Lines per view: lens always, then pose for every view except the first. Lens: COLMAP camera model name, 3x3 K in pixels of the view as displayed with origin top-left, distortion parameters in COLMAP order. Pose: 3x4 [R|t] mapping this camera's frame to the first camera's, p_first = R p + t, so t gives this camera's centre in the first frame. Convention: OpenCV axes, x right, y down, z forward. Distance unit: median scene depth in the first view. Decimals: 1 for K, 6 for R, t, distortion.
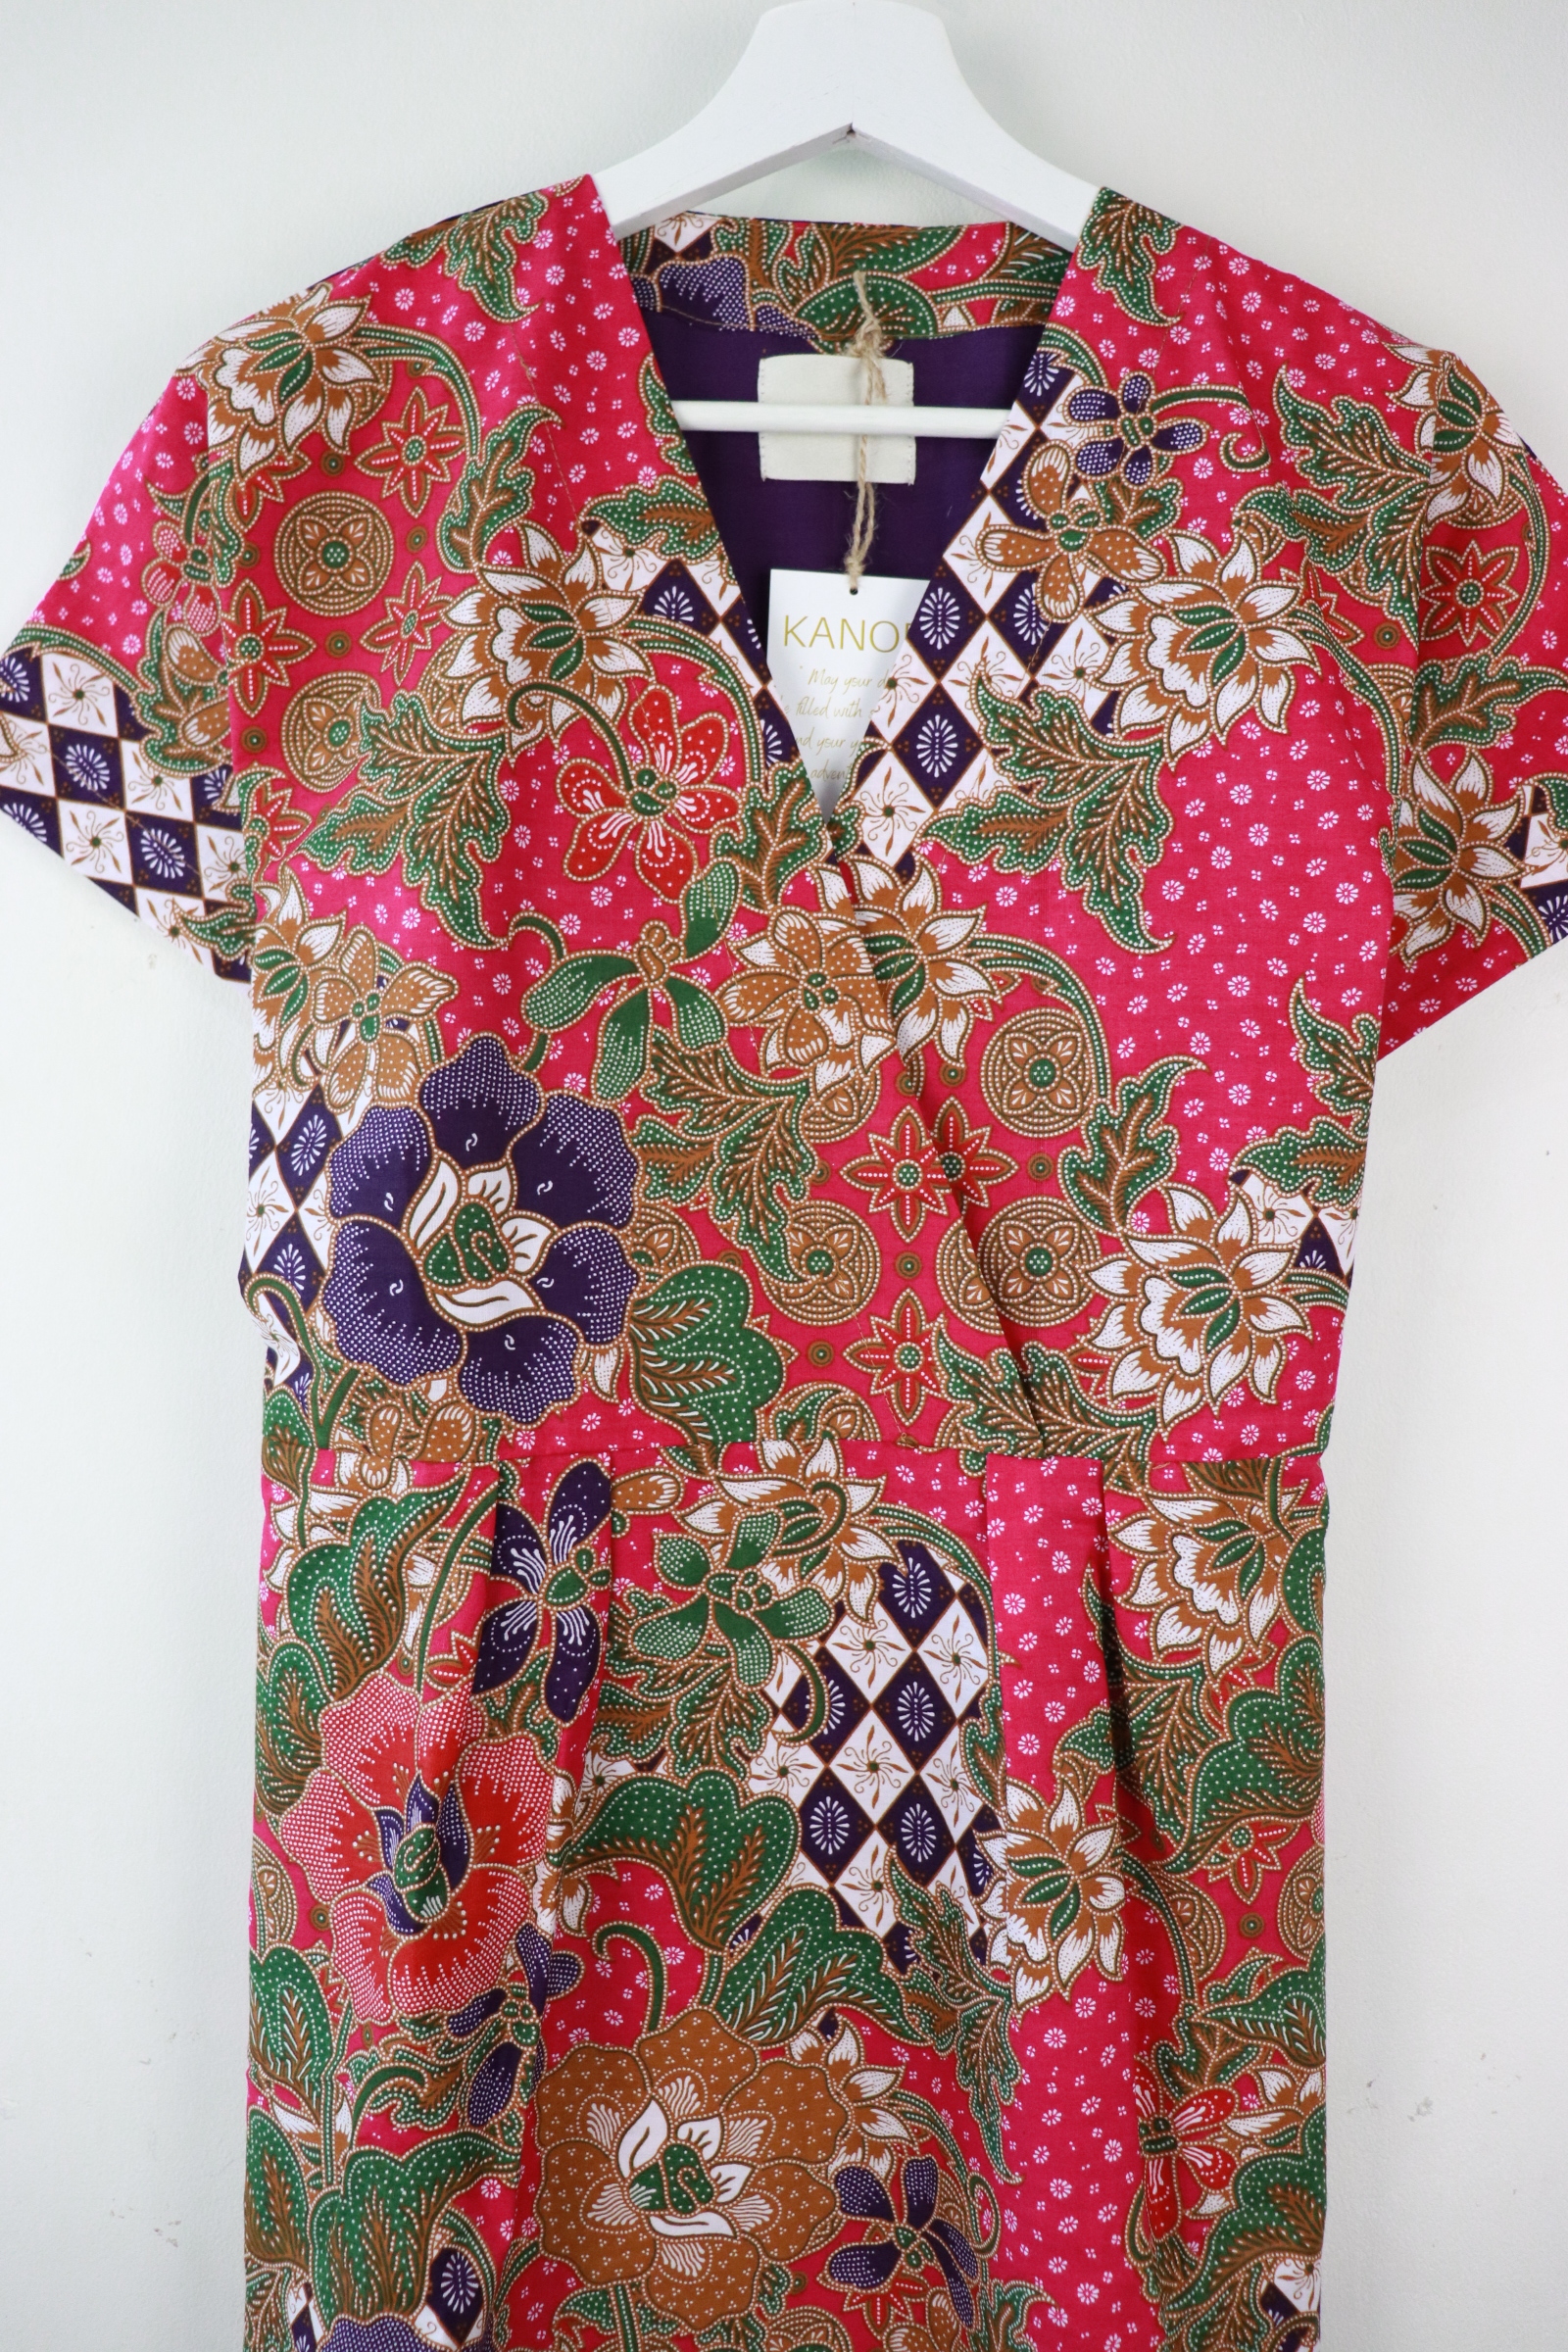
lens RADIAL K [[2952.6, 0, 760.1], [0, 2952.6, 1237.9], [0, 0, 1]] dist [-0.144760, 0.000000]
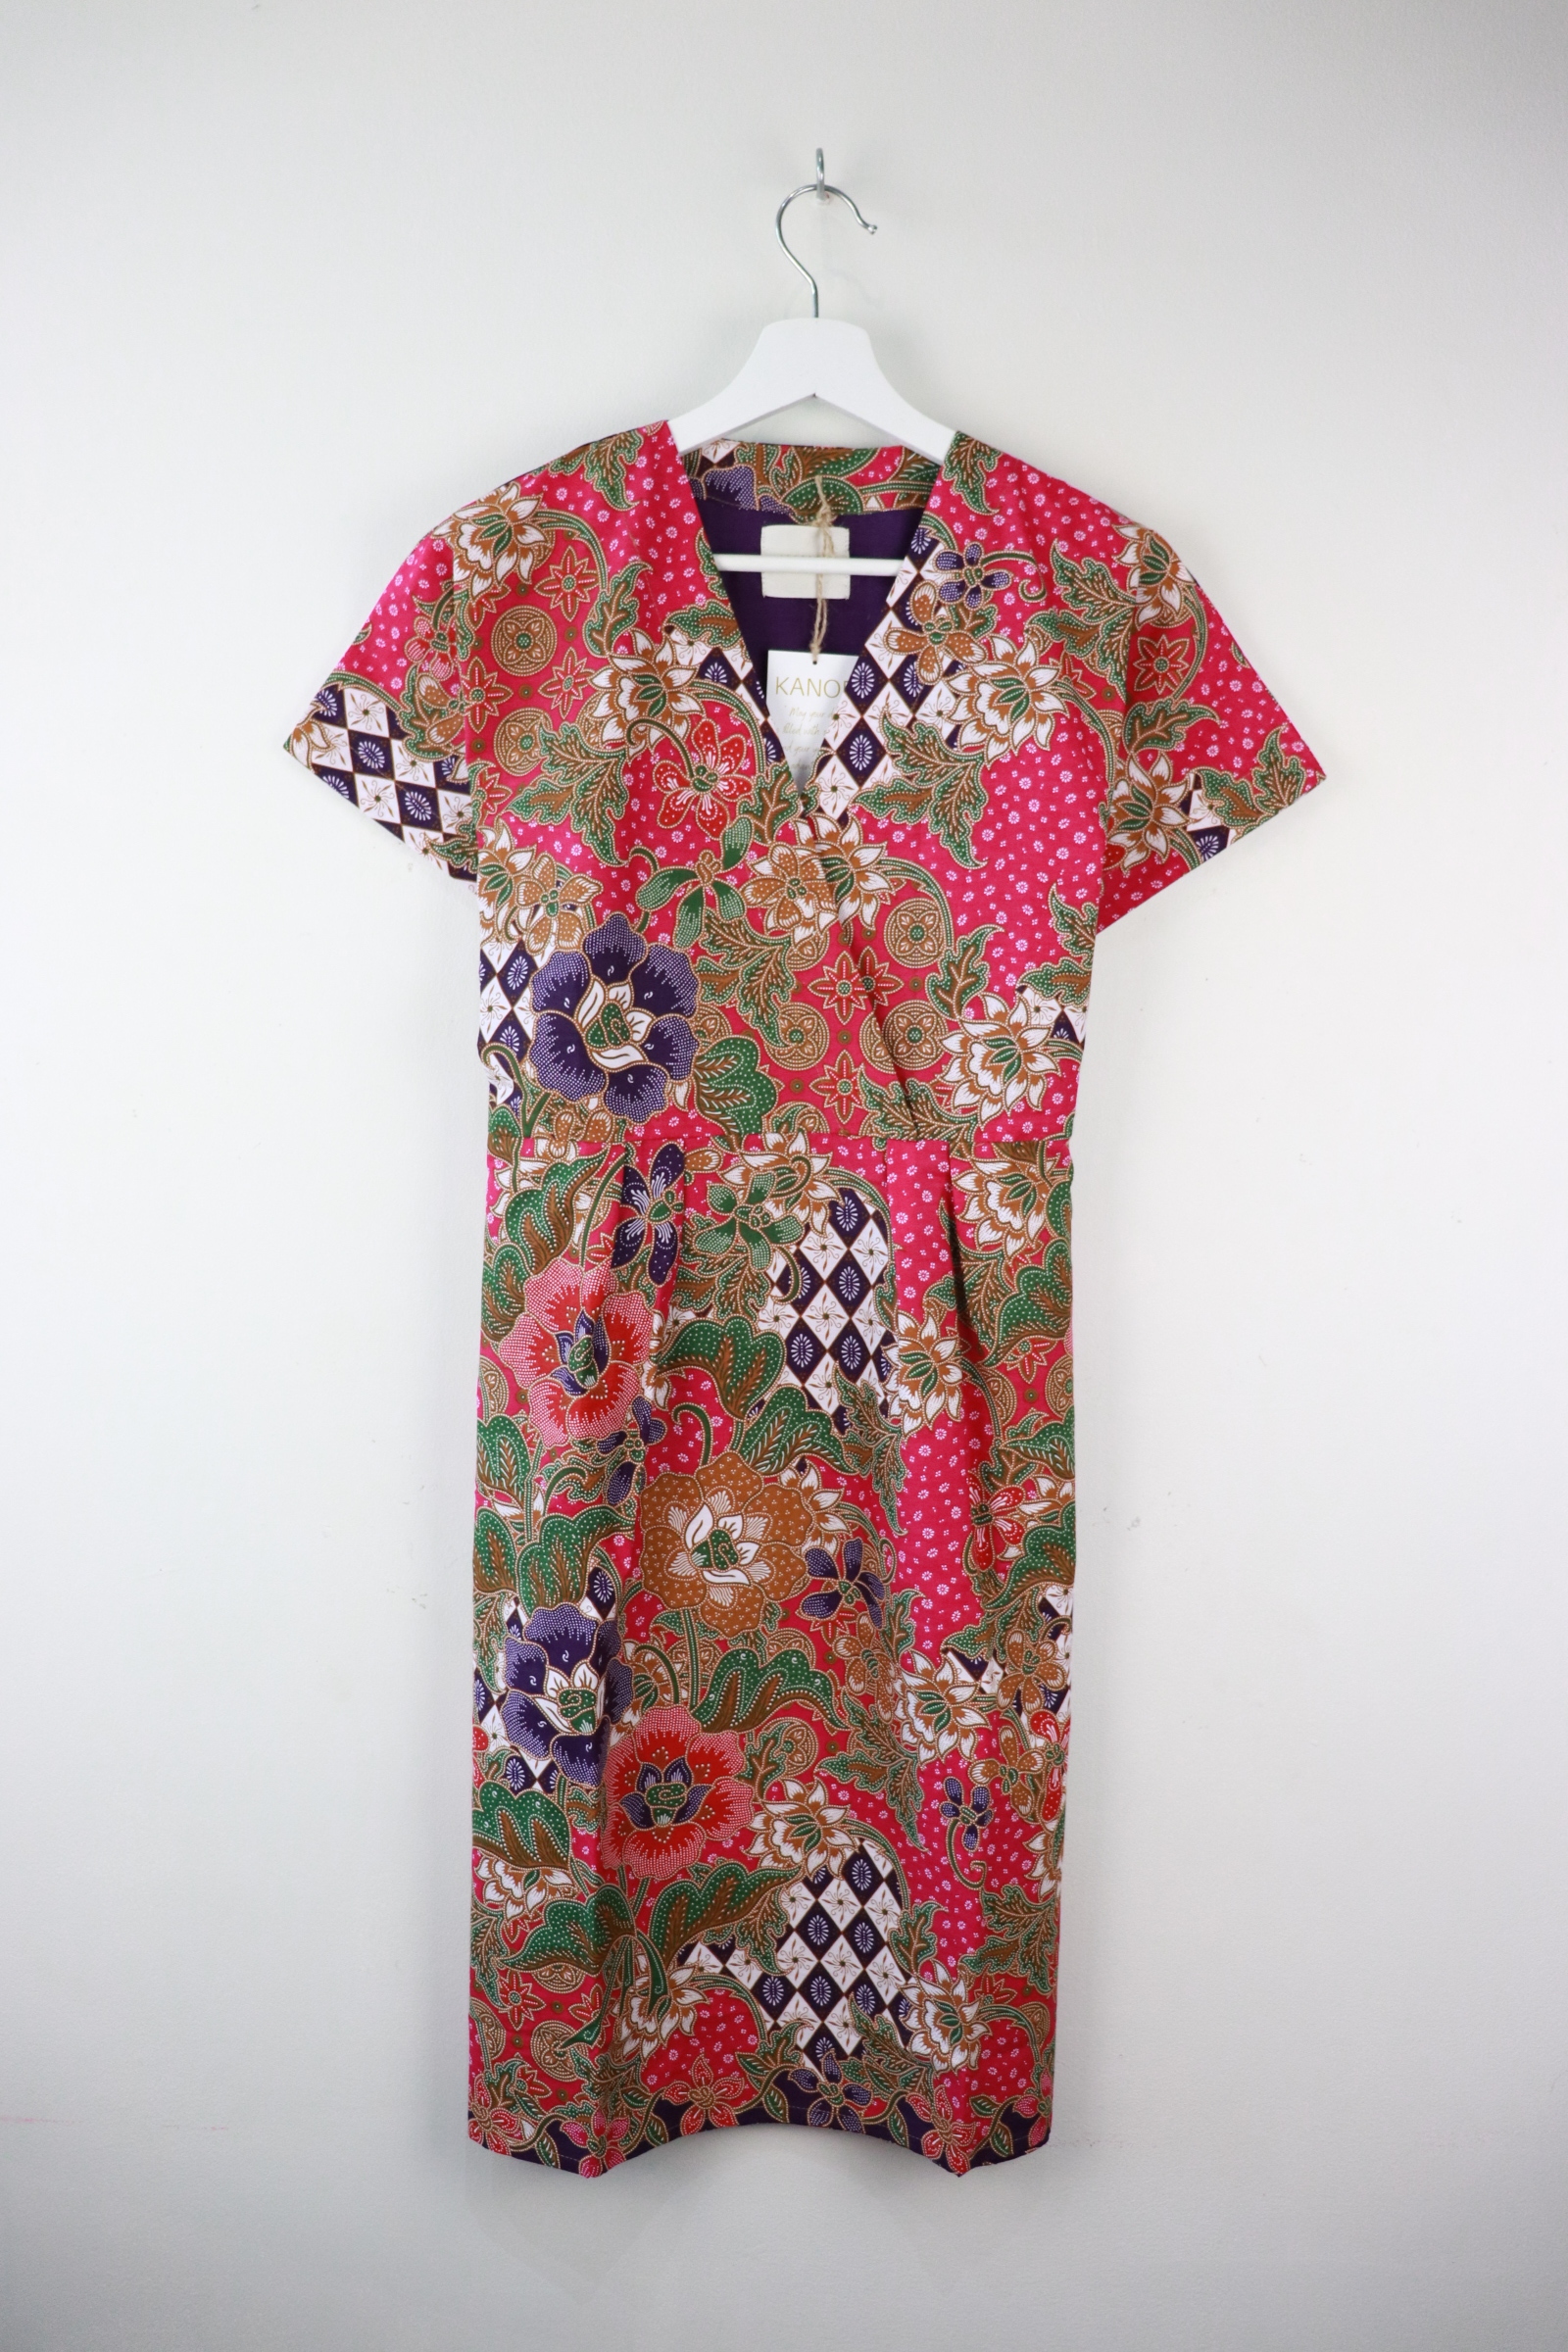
lens RADIAL K [[2952.6, 0, 794.9], [0, 2952.6, 1162.8], [0, 0, 1]] dist [-0.144760, 0.000000]
pose [[0.999629, -0.000524, 0.027231, -0.030901], [-0.000131, 0.999711, 0.024050, 0.042298], [-0.027235, -0.024045, 0.999340, -0.832019]]
